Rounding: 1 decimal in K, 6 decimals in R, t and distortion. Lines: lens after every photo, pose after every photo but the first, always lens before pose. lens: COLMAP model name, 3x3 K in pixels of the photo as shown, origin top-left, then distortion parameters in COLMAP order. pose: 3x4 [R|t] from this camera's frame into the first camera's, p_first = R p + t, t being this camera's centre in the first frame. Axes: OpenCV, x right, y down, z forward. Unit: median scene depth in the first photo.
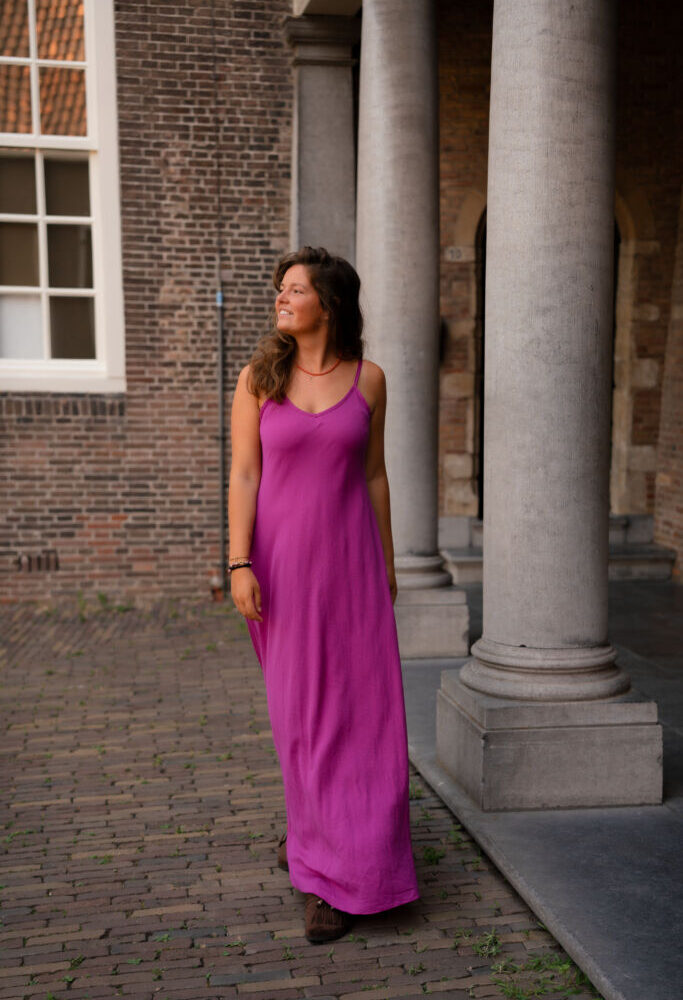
lens RADIAL K [[1434.3, 0, 347.7], [0, 1434.3, 495.1], [0, 0, 1]] dist [0.227592, 0.000000]
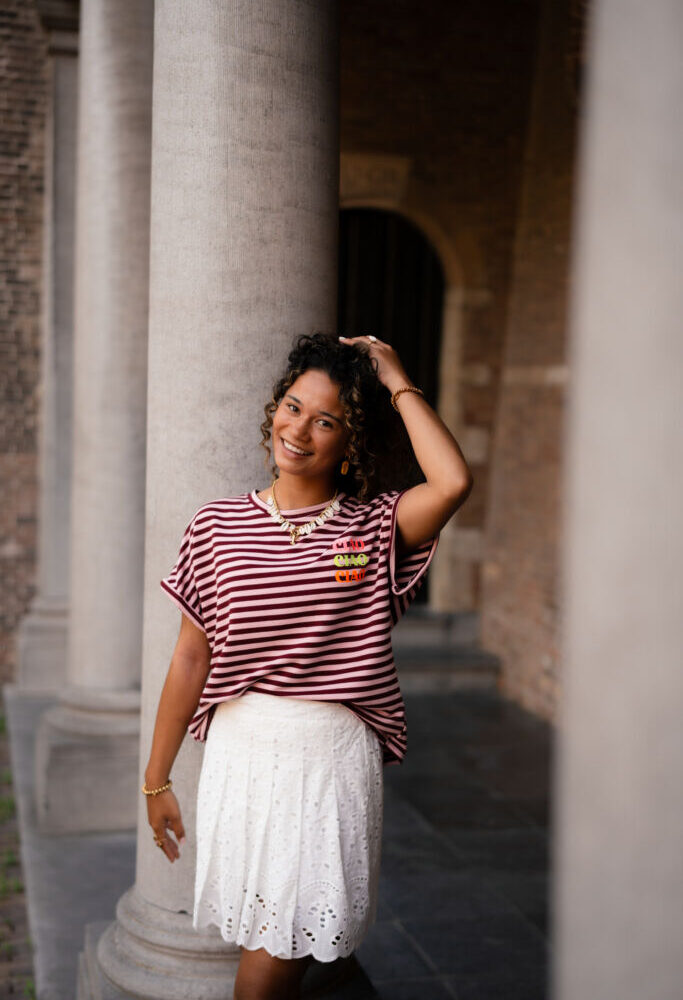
lens RADIAL K [[1434.3, 0, 349.0], [0, 1434.3, 500.0], [0, 0, 1]] dist [0.227592, 0.000000]
pose [[0.996805, 0.025373, 0.075737, 0.143515], [-0.024037, 0.999540, -0.018495, -0.070786], [-0.076172, 0.016616, 0.996956, 0.342653]]
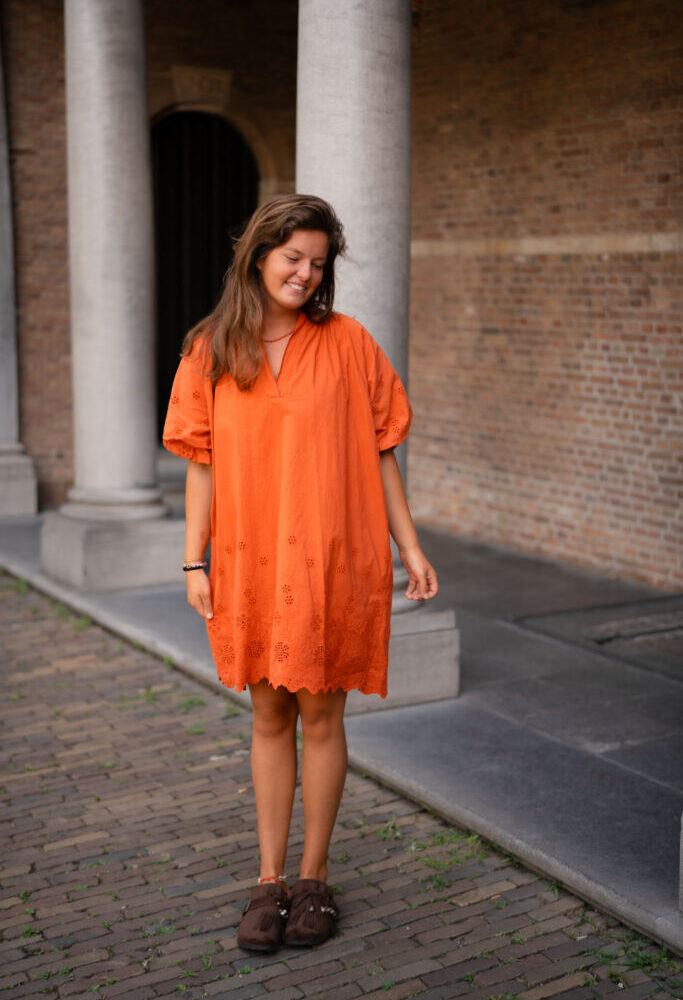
lens RADIAL K [[1434.3, 0, 346.0], [0, 1434.3, 491.4], [0, 0, 1]] dist [0.227592, 0.000000]
pose [[0.937921, -0.040954, 0.344424, -0.258819], [0.021907, 0.998017, 0.059012, -0.020731], [-0.346157, -0.047803, 0.936958, -0.031904]]
